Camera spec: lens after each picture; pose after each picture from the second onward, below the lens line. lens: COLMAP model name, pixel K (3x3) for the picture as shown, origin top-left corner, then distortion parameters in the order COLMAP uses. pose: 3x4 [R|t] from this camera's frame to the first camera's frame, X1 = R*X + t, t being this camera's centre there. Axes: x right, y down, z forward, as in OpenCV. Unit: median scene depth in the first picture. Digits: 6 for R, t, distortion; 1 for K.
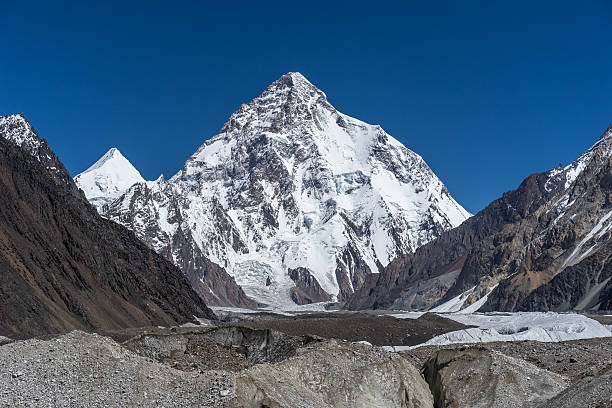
lens RADIAL K [[1090.6, 0, 306.0], [0, 1090.6, 204.0], [0, 0, 1]] dist [0.034091, 0.043997]
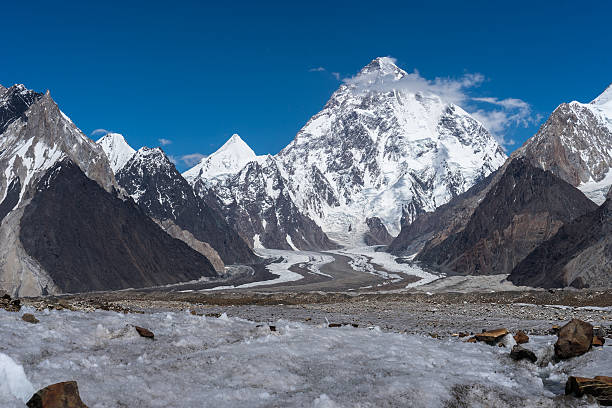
lens RADIAL K [[1090.6, 0, 306.0], [0, 1090.6, 204.0], [0, 0, 1]] dist [0.034091, 0.043997]
pose [[0.987951, -0.024849, -0.152762, 0.104357], [0.035561, 0.997065, 0.067800, -0.046659], [0.150628, -0.072416, 0.985935, -0.304891]]
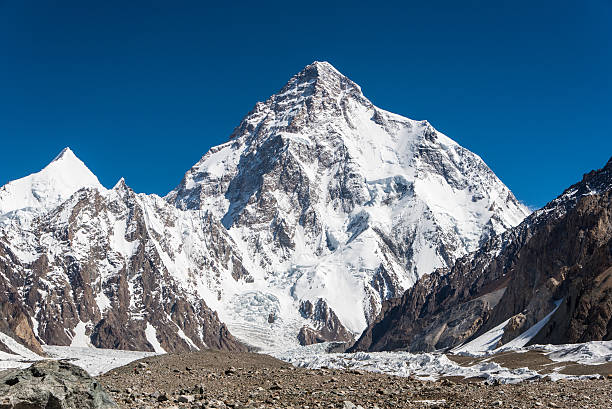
lens RADIAL K [[1090.6, 0, 306.0], [0, 1090.6, 204.5], [0, 0, 1]] dist [0.034091, 0.043997]
pose [[0.996538, -0.033488, -0.076095, 0.042303], [0.030382, 0.998672, -0.041608, 0.022142], [0.077387, 0.039152, 0.996232, 0.220611]]
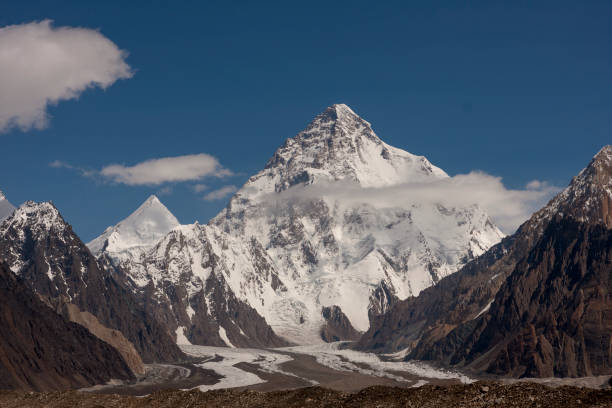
lens RADIAL K [[1297.5, 0, 306.0], [0, 1297.5, 204.0], [0, 0, 1]] dist [0.199168, 0.250857]
pose [[0.995404, -0.025274, -0.092364, 0.075893], [0.025105, 0.999680, -0.002999, -0.031213], [0.092411, 0.000666, 0.995721, -0.206414]]
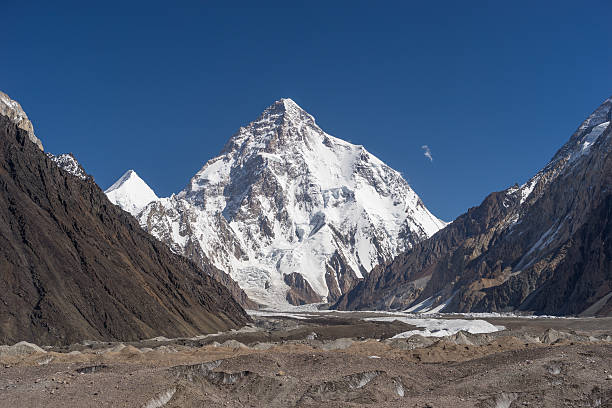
lens RADIAL K [[1024.9, 0, 306.0], [0, 1024.9, 204.0], [0, 0, 1]] dist [0.030408, 0.013707]
pose [[0.999874, -0.009002, 0.013050, -0.005653], [0.009047, 0.999953, -0.003413, -0.009033], [-0.013019, 0.003530, 0.999909, -0.070098]]
